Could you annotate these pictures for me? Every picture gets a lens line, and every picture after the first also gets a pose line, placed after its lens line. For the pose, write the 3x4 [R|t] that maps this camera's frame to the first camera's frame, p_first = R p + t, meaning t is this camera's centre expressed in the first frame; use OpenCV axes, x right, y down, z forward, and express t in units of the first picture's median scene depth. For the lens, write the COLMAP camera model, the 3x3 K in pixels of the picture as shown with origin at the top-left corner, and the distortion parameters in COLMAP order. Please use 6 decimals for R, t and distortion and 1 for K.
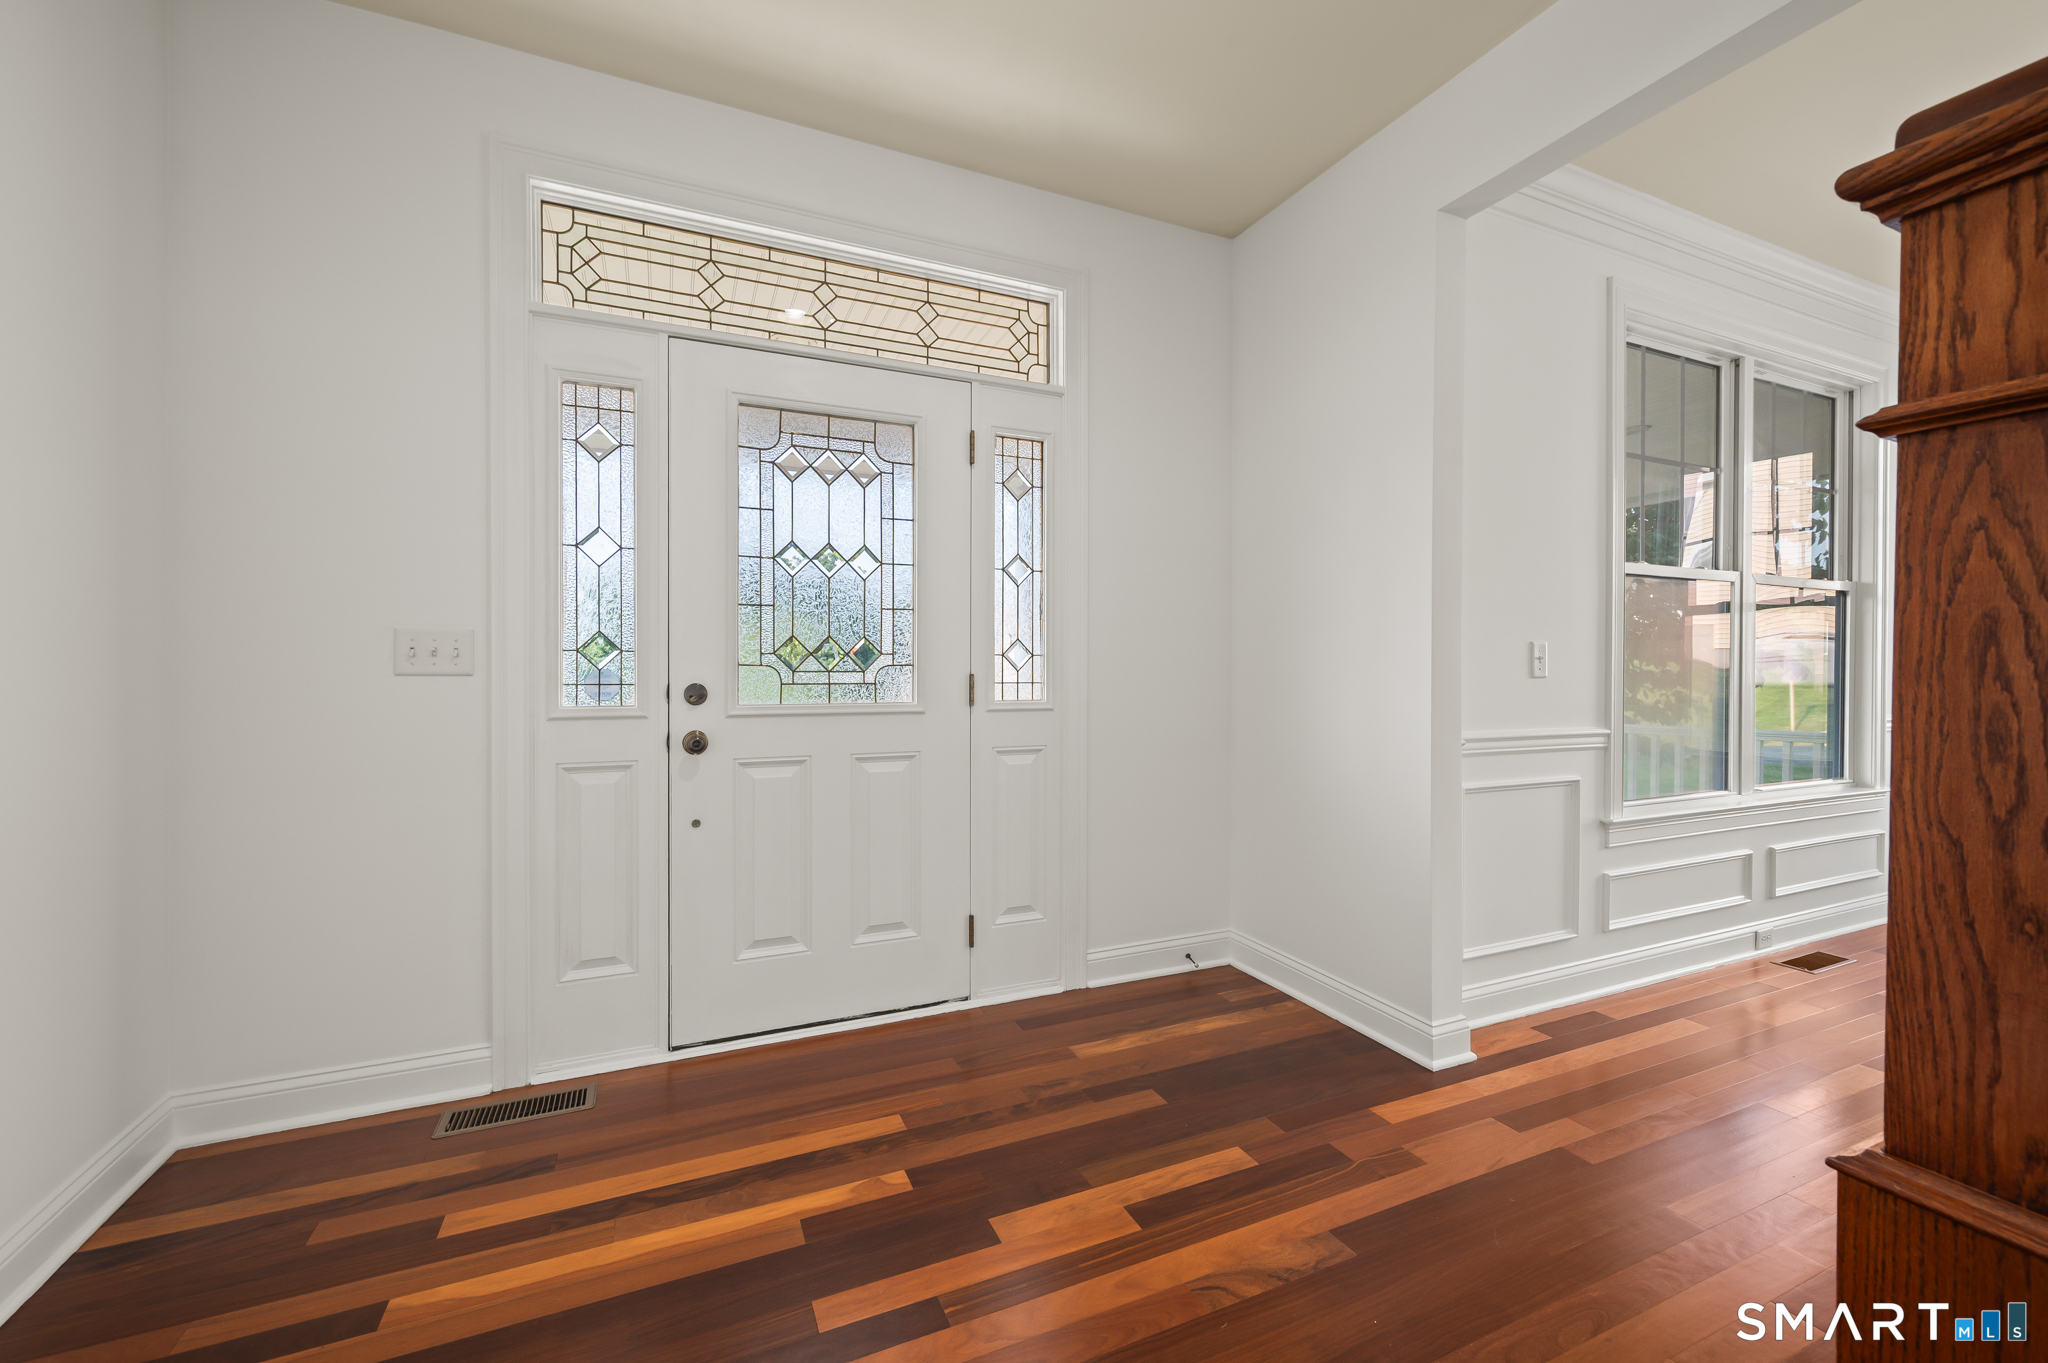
lens RADIAL K [[860.4, 0, 1030.1], [0, 860.4, 663.4], [0, 0, 1]] dist [-0.001142, -0.000201]
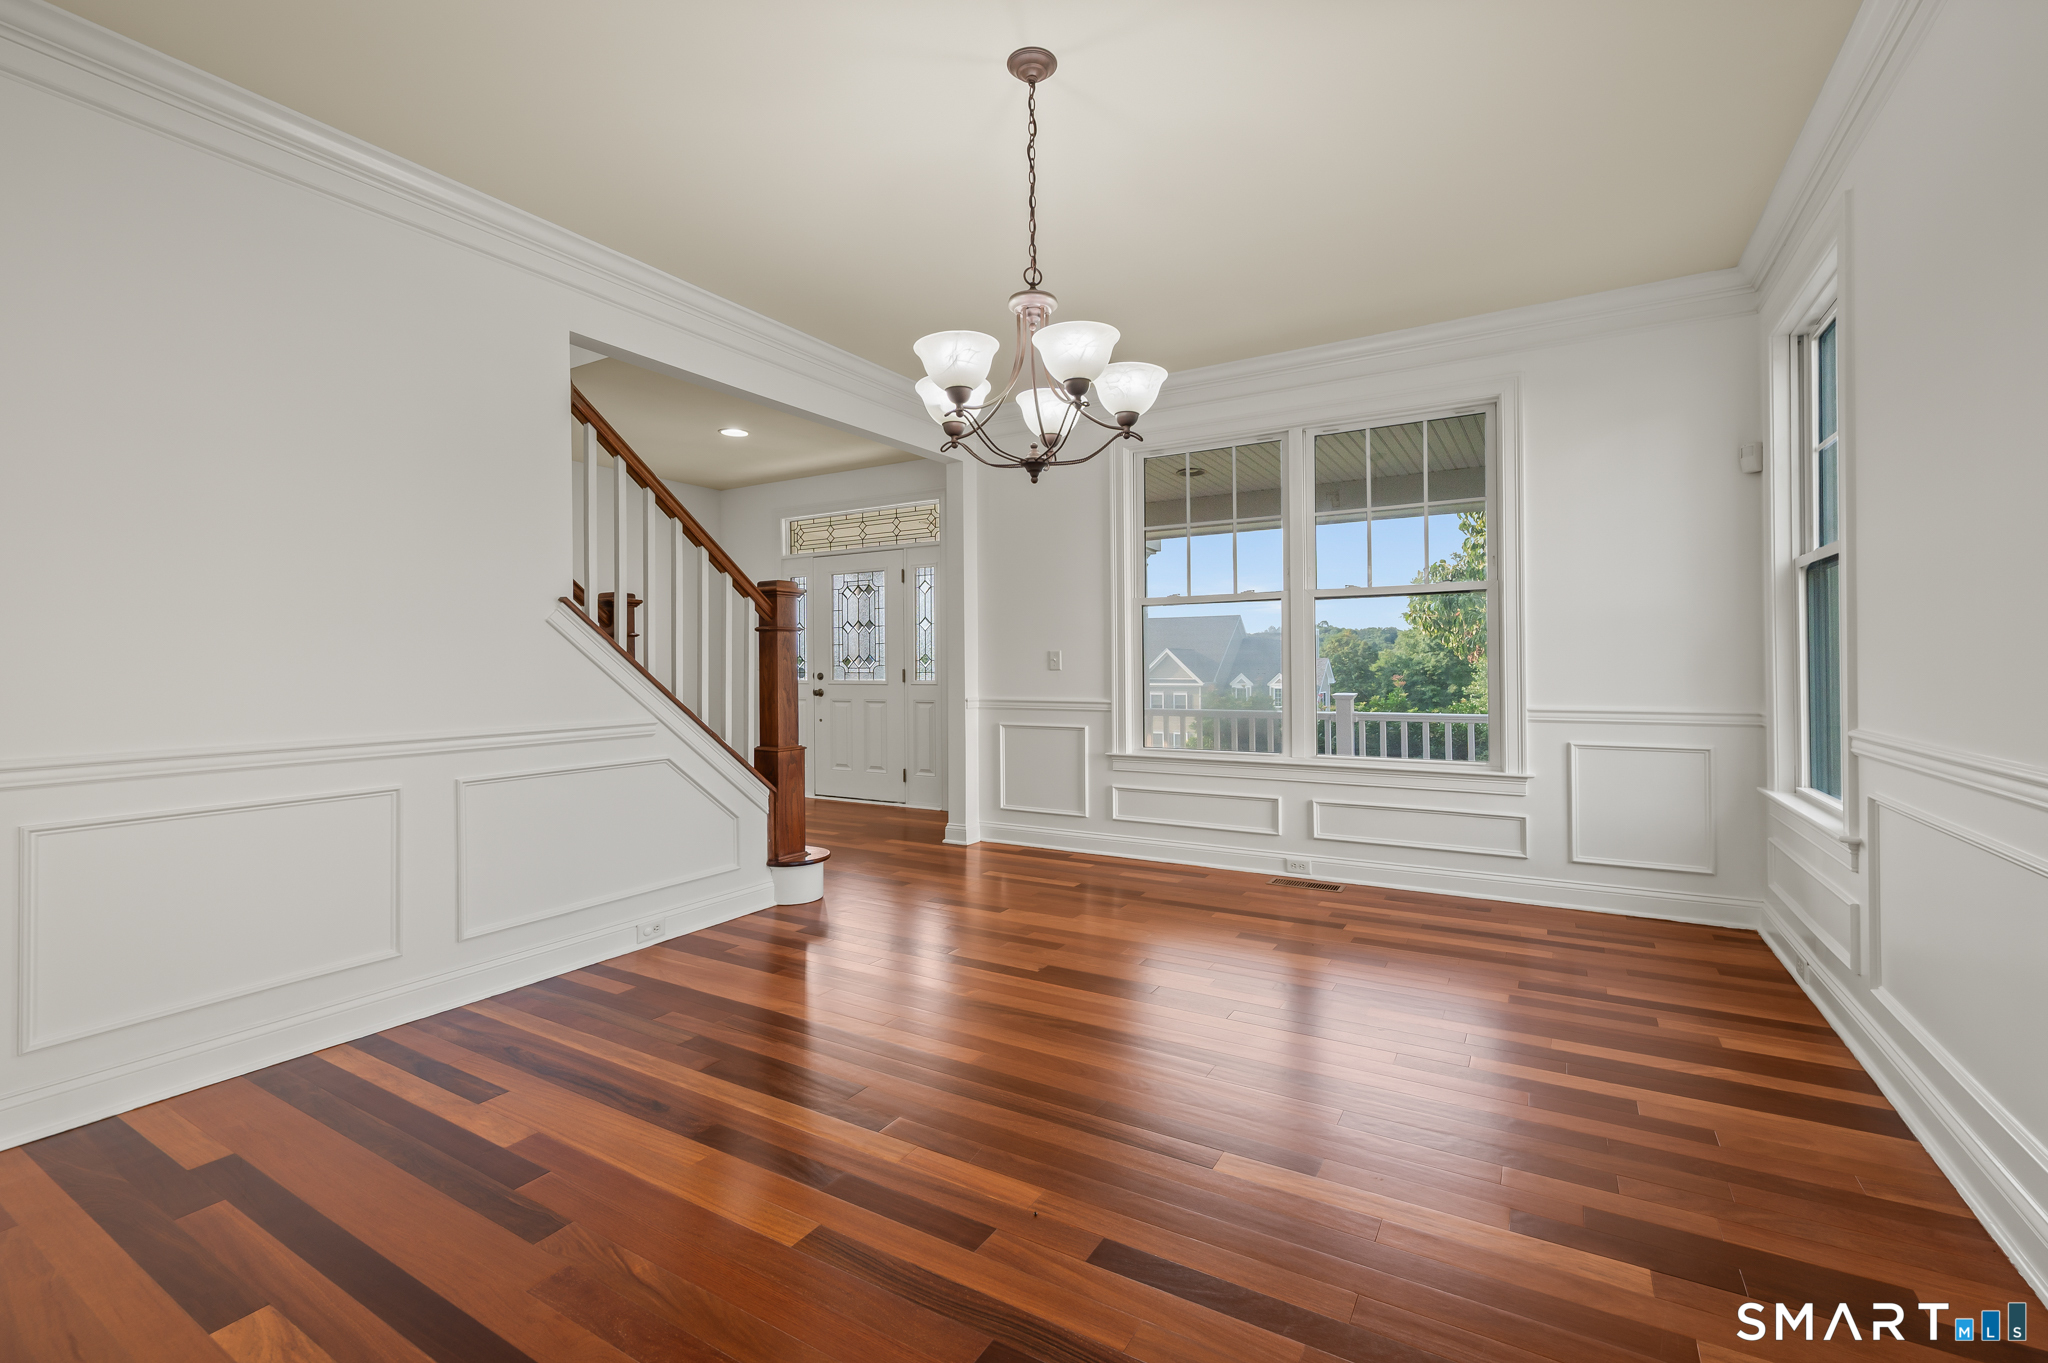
lens RADIAL K [[860.4, 0, 1030.1], [0, 860.4, 663.4], [0, 0, 1]] dist [-0.001142, -0.000201]
pose [[0.594241, -0.010411, -0.804220, 2.078616], [0.008785, 0.999941, -0.006454, 0.014308], [0.804239, -0.003230, 0.594297, -0.151623]]
